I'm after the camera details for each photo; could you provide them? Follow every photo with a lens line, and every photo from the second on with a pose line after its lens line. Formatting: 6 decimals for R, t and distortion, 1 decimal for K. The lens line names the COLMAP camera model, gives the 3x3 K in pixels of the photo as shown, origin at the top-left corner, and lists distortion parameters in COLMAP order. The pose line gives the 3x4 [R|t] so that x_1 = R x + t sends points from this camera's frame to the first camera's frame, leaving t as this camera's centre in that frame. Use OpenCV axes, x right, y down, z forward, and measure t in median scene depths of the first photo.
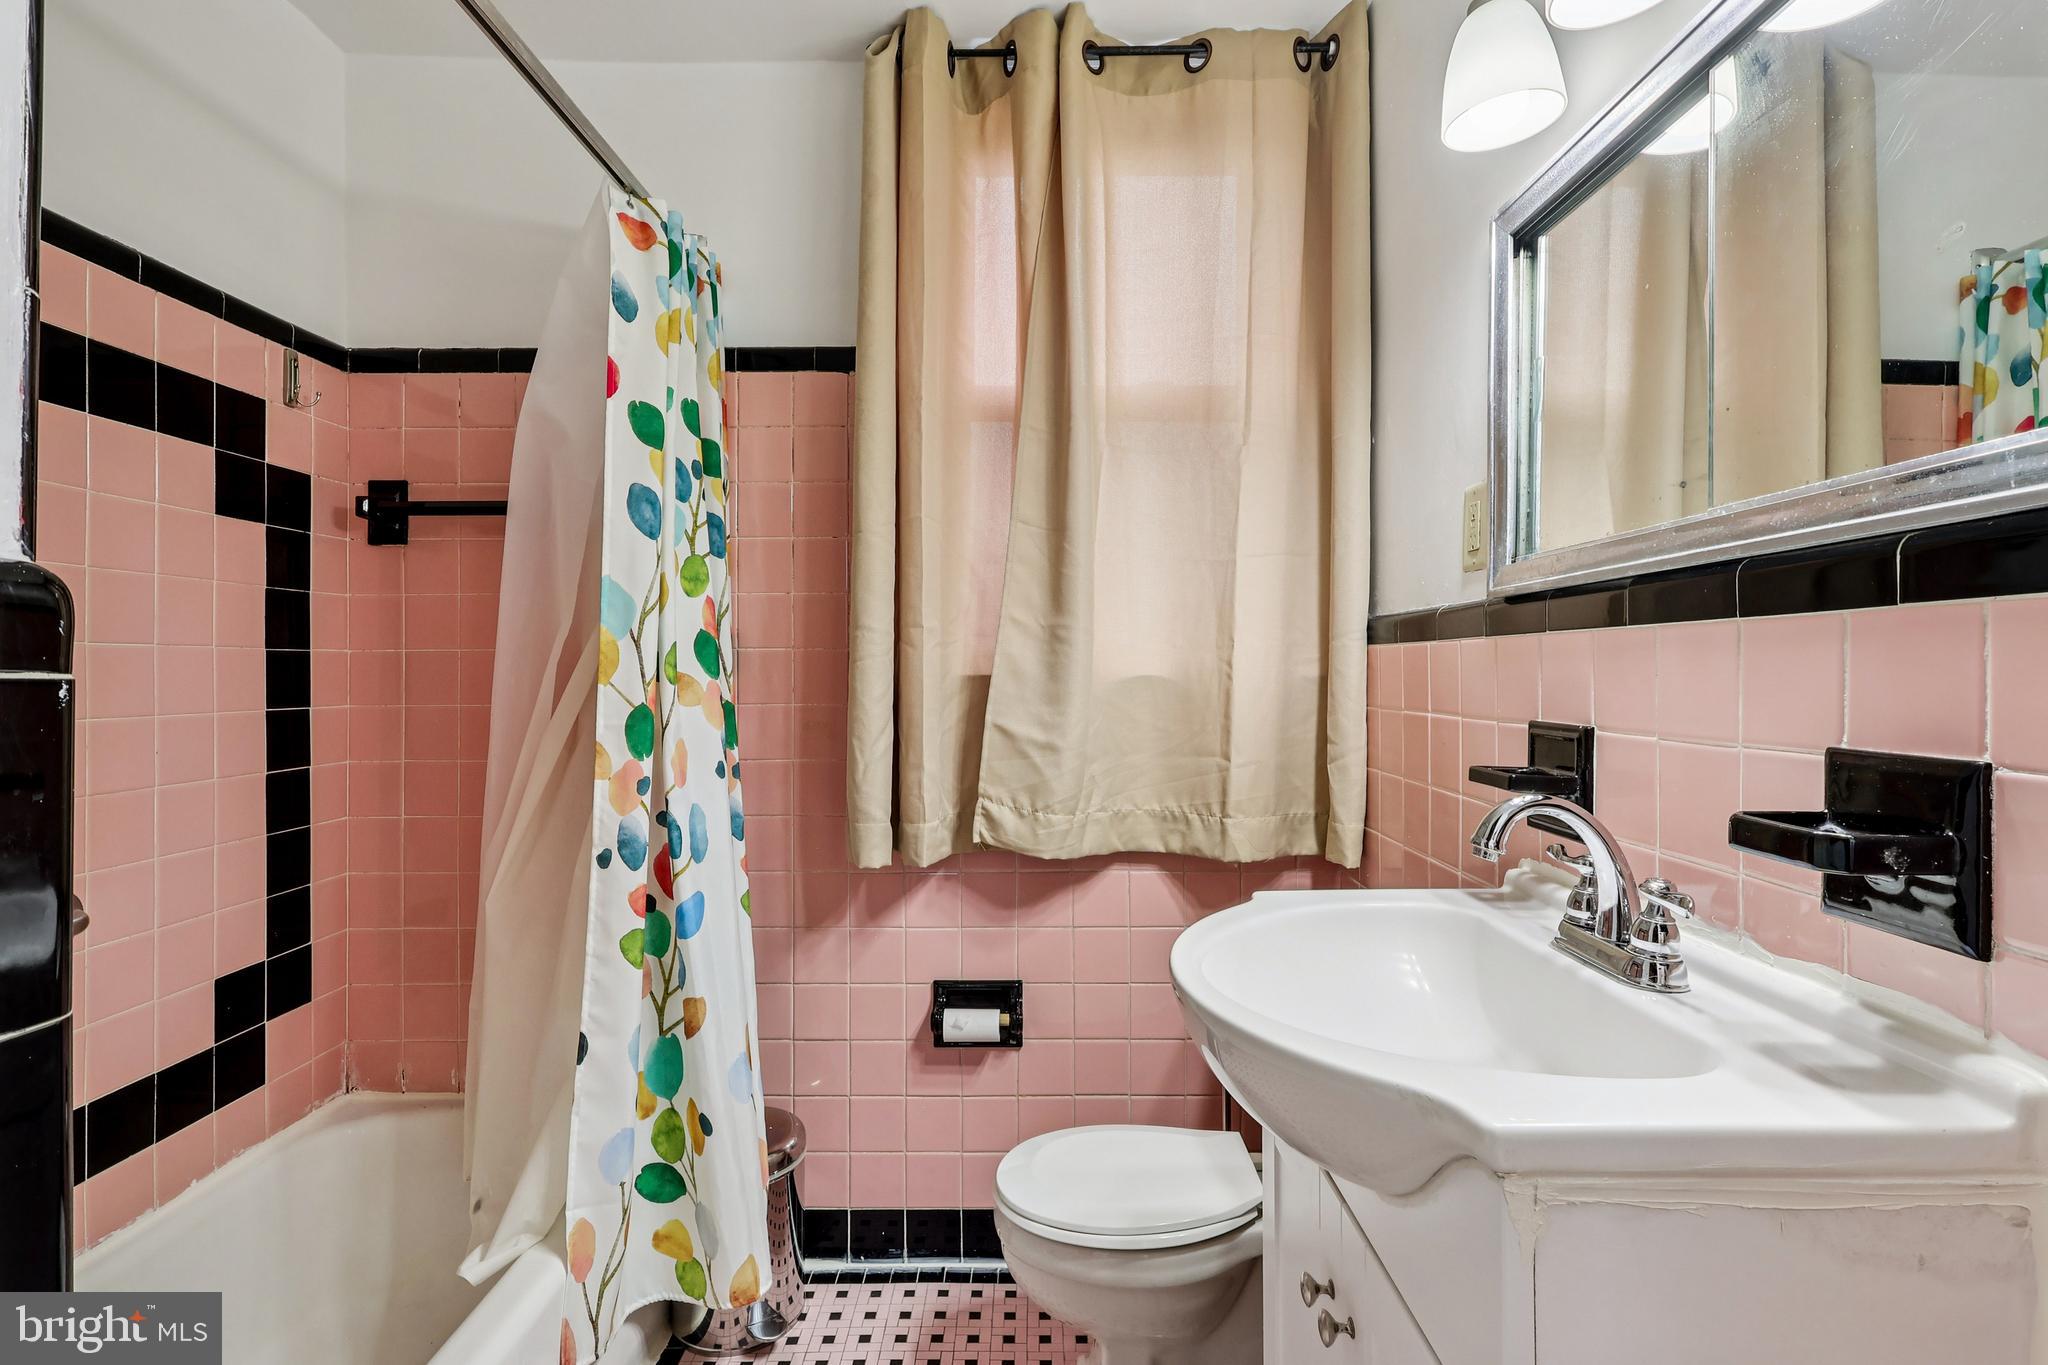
lens RADIAL K [[1014.7, 0, 1015.1], [0, 1014.7, 679.3], [0, 0, 1]] dist [0.001184, 0.000339]
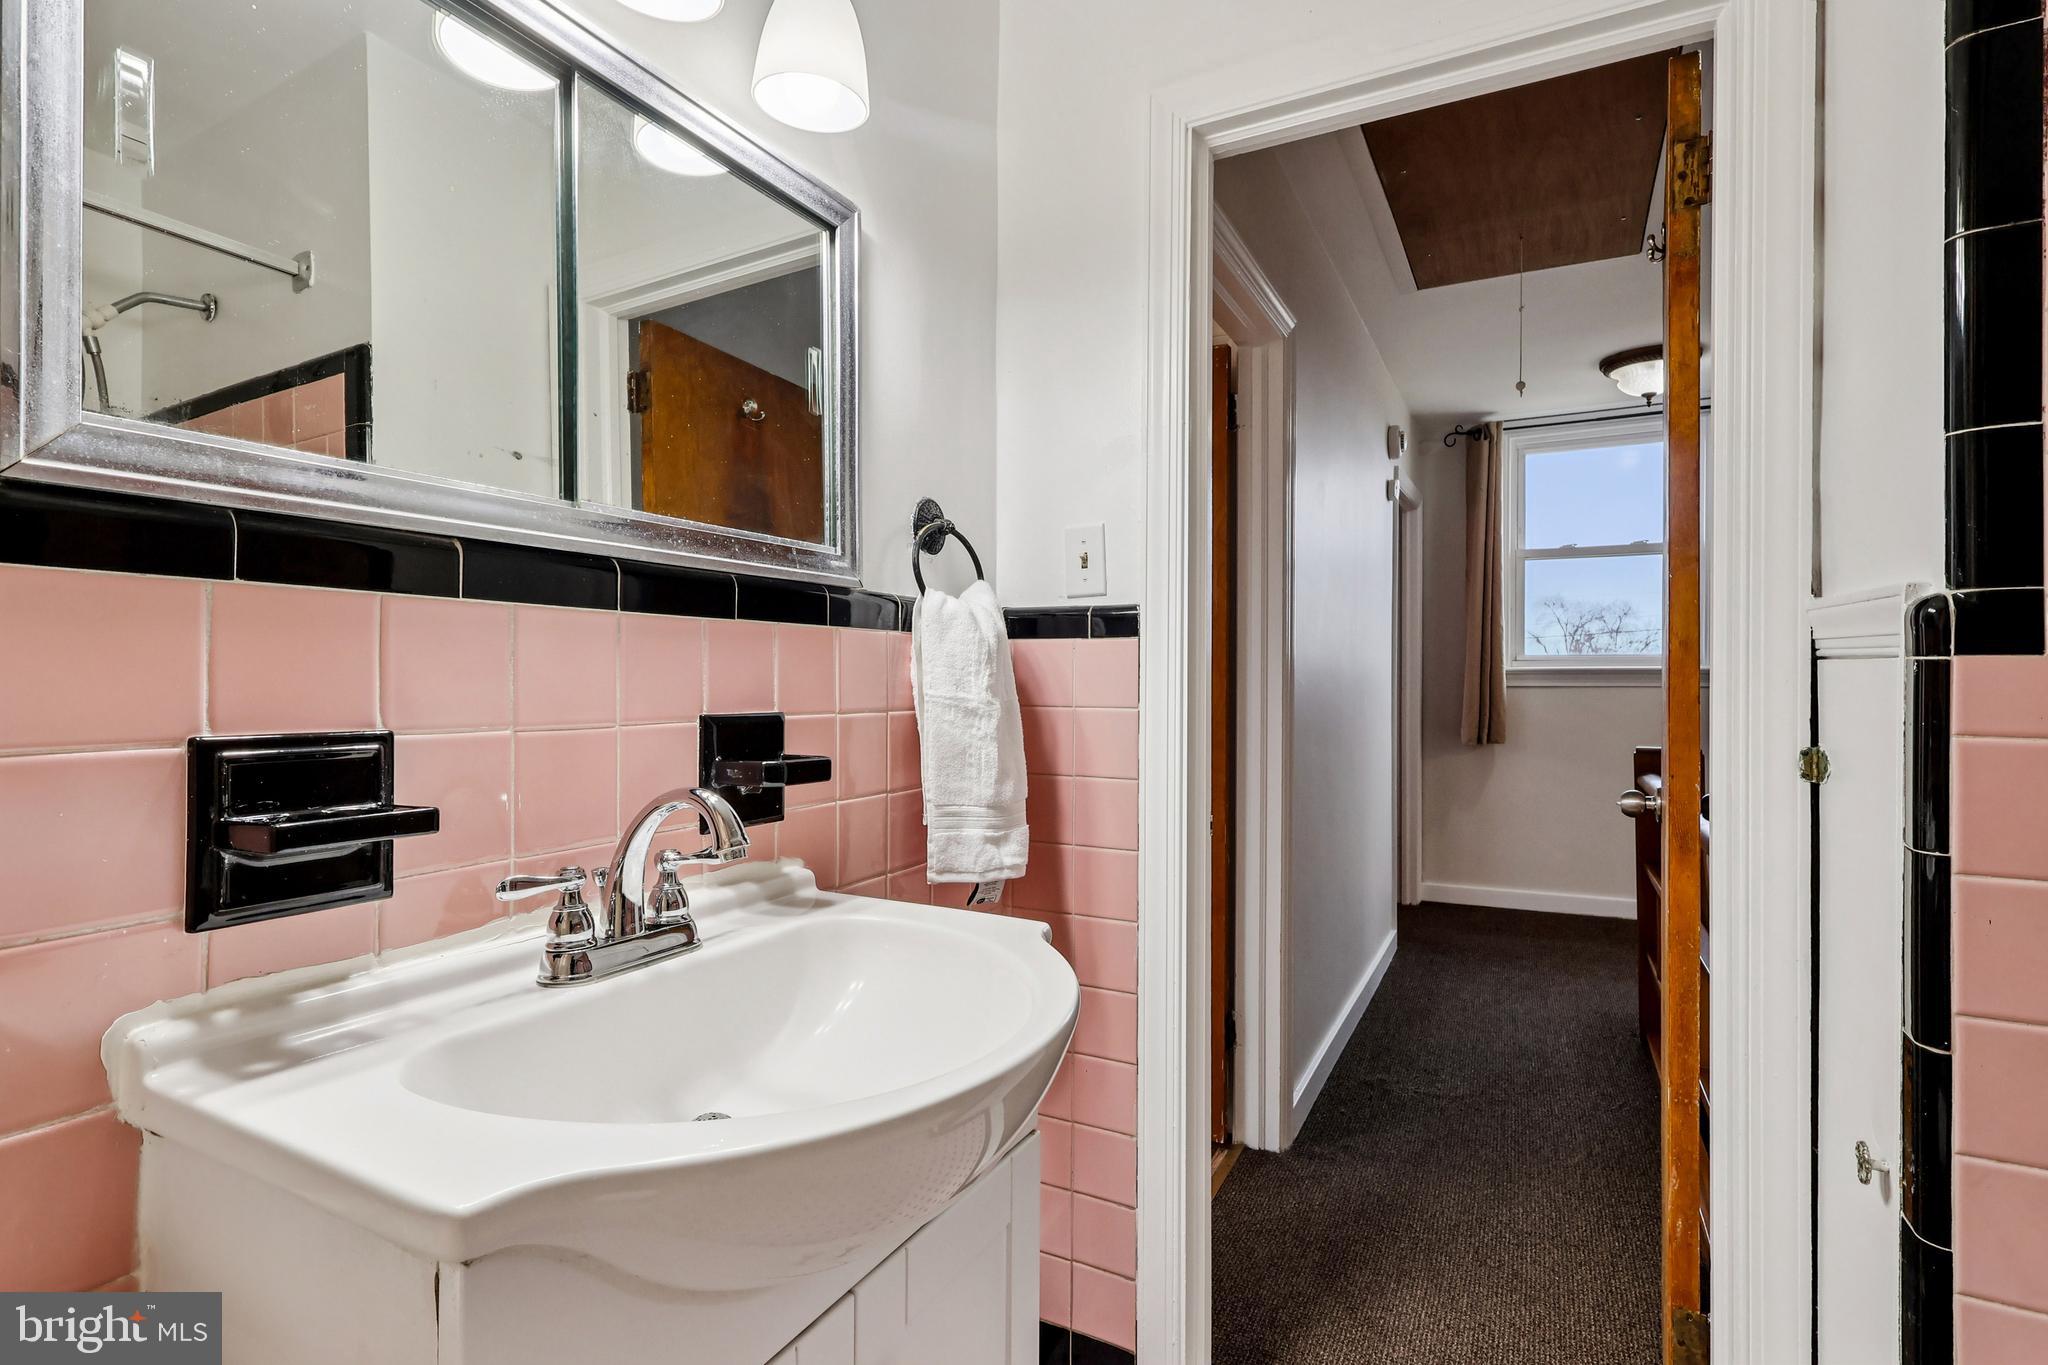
lens RADIAL K [[1014.7, 0, 1015.1], [0, 1014.7, 679.3], [0, 0, 1]] dist [0.001184, 0.000339]
pose [[-0.889648, -0.005362, 0.456616, -0.231177], [-0.004535, 0.999985, 0.002906, 0.013451], [-0.456625, 0.000514, -0.889659, 2.194316]]
